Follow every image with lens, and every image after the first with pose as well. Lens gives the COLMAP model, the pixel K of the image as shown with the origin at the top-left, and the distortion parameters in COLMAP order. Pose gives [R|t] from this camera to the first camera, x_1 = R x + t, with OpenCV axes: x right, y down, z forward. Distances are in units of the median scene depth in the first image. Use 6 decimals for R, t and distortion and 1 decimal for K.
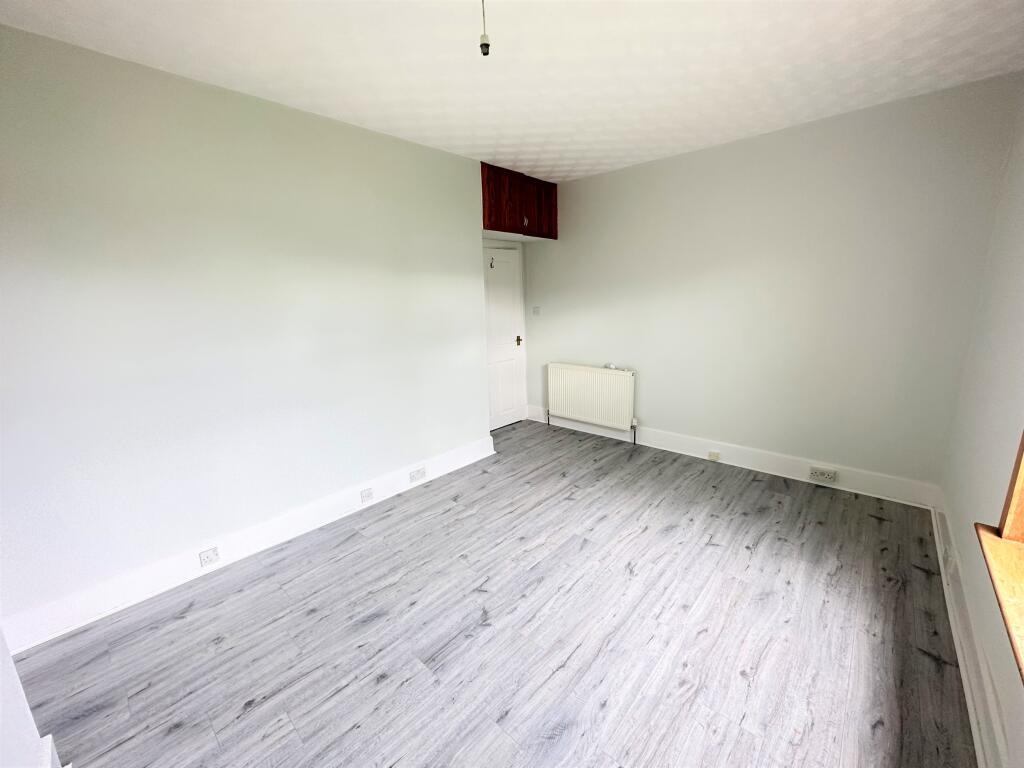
lens RADIAL K [[410.2, 0, 512.0], [0, 410.2, 384.0], [0, 0, 1]] dist [-0.002985, -0.000133]
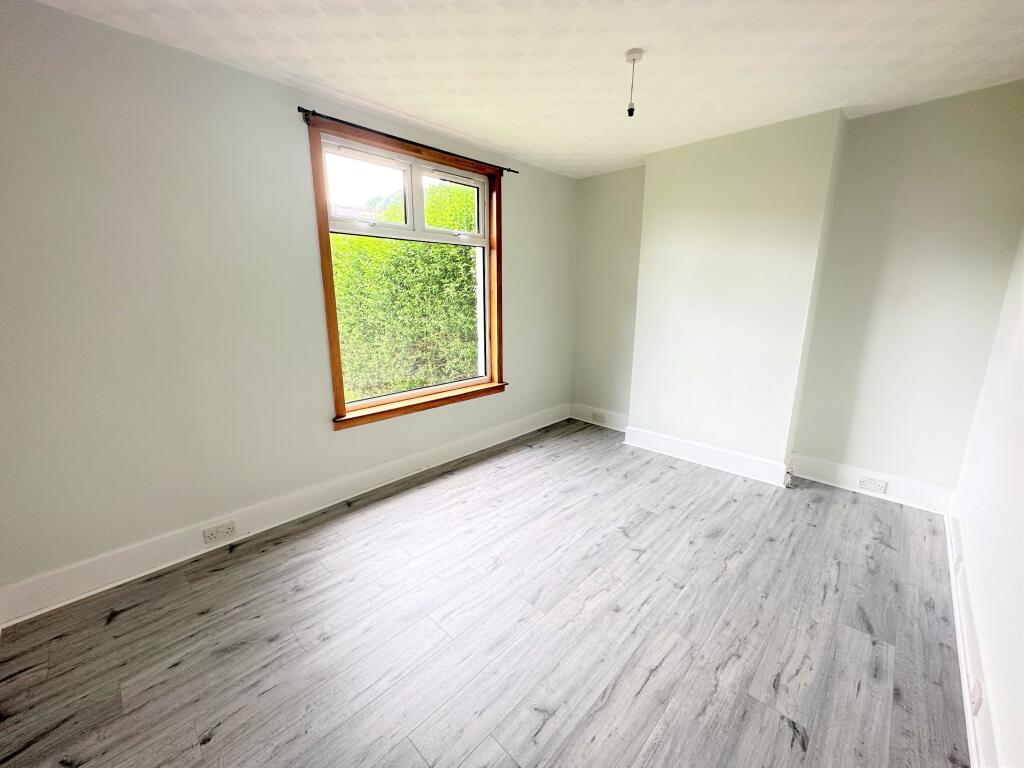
lens RADIAL K [[410.2, 0, 512.0], [0, 410.2, 384.0], [0, 0, 1]] dist [-0.002985, -0.000133]
pose [[-0.999199, 0.022869, 0.032843, 0.208537], [0.034700, 0.903934, 0.426261, -0.369388], [-0.019940, 0.427059, -0.904004, 1.729433]]
